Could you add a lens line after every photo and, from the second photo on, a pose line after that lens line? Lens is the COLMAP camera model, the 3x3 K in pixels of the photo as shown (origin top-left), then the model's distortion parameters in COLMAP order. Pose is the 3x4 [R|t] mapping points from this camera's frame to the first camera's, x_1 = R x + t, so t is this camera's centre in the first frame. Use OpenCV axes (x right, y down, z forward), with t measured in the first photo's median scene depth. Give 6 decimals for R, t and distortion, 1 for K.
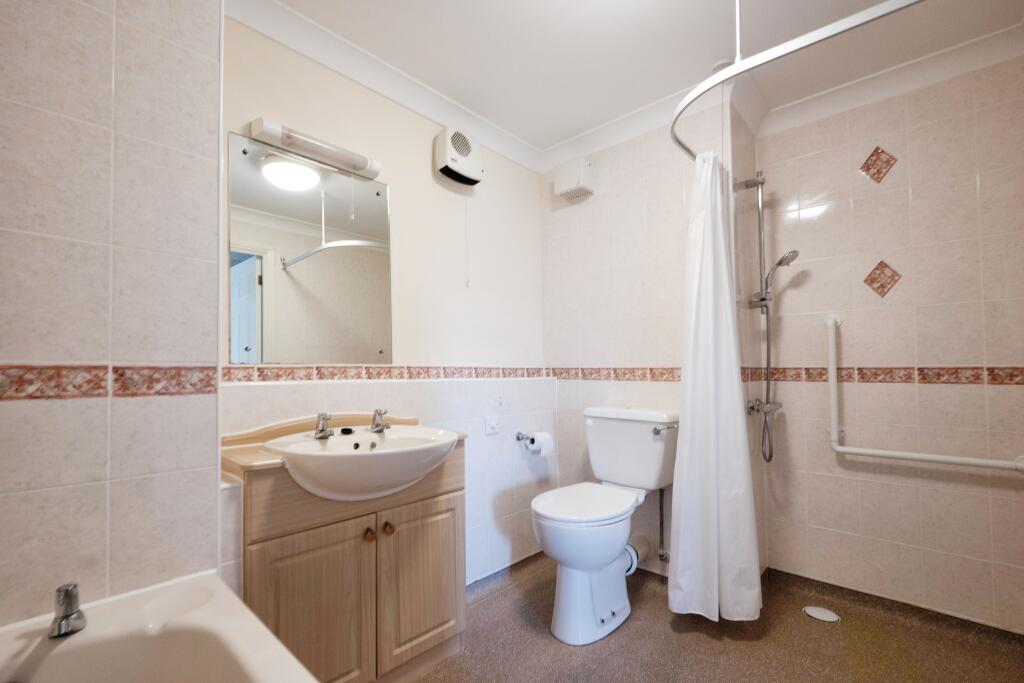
lens RADIAL K [[459.6, 0, 513.3], [0, 459.6, 361.0], [0, 0, 1]] dist [0.060968, -0.000019]
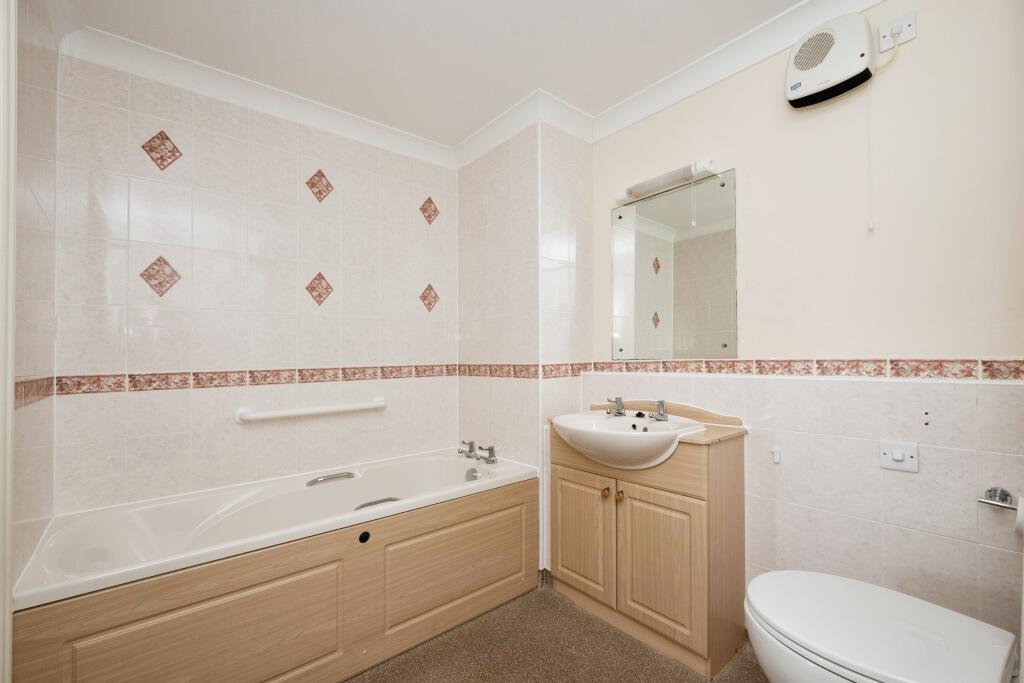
lens RADIAL K [[440.4, 0, 513.5], [0, 440.4, 362.1], [0, 0, 1]] dist [-0.000173, 0.000043]
pose [[-0.128588, -0.001681, -0.991697, 0.755036], [0.026084, 0.999647, -0.005077, 0.009560], [0.991355, -0.026520, -0.128498, 0.741184]]
